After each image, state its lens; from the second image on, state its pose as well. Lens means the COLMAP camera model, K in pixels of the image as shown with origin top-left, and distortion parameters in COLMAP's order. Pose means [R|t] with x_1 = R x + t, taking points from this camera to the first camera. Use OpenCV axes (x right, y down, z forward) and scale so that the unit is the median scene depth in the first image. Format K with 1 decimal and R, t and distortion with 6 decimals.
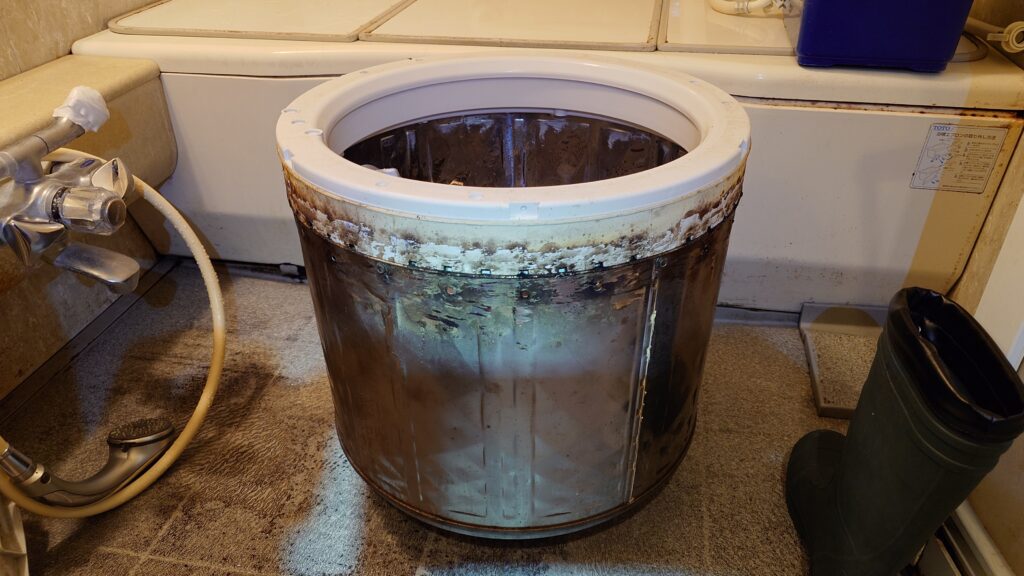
lens RADIAL K [[726.2, 0, 510.4], [0, 726.2, 288.4], [0, 0, 1]] dist [-0.013649, -0.009573]
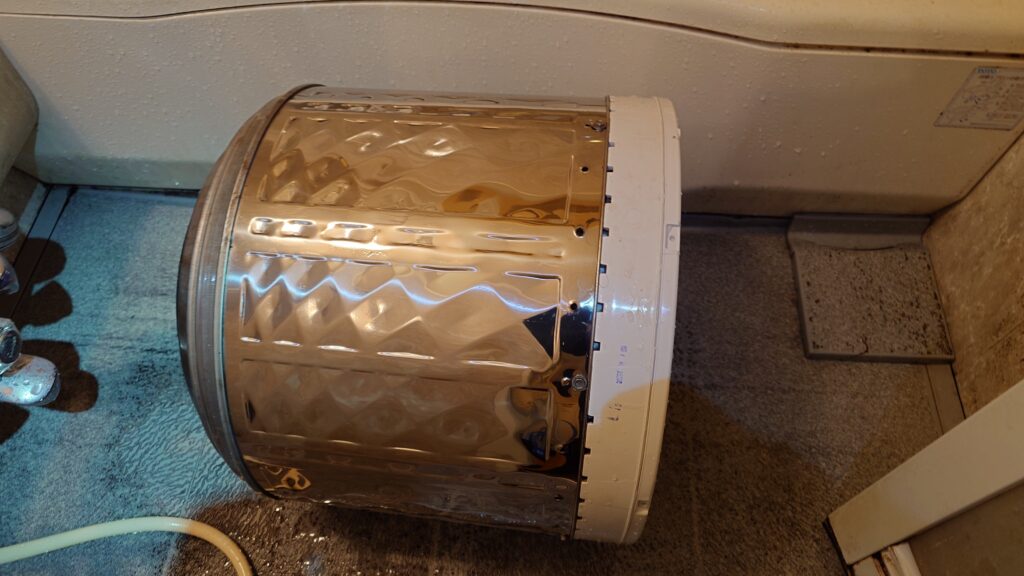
lens RADIAL K [[726.2, 0, 512.7], [0, 726.2, 288.0], [0, 0, 1]] dist [-0.013649, -0.009573]
pose [[0.992570, -0.098364, 0.071615, -0.031472], [0.057667, 0.898594, 0.434975, -0.388259], [-0.107139, -0.427613, 0.897590, 0.202373]]
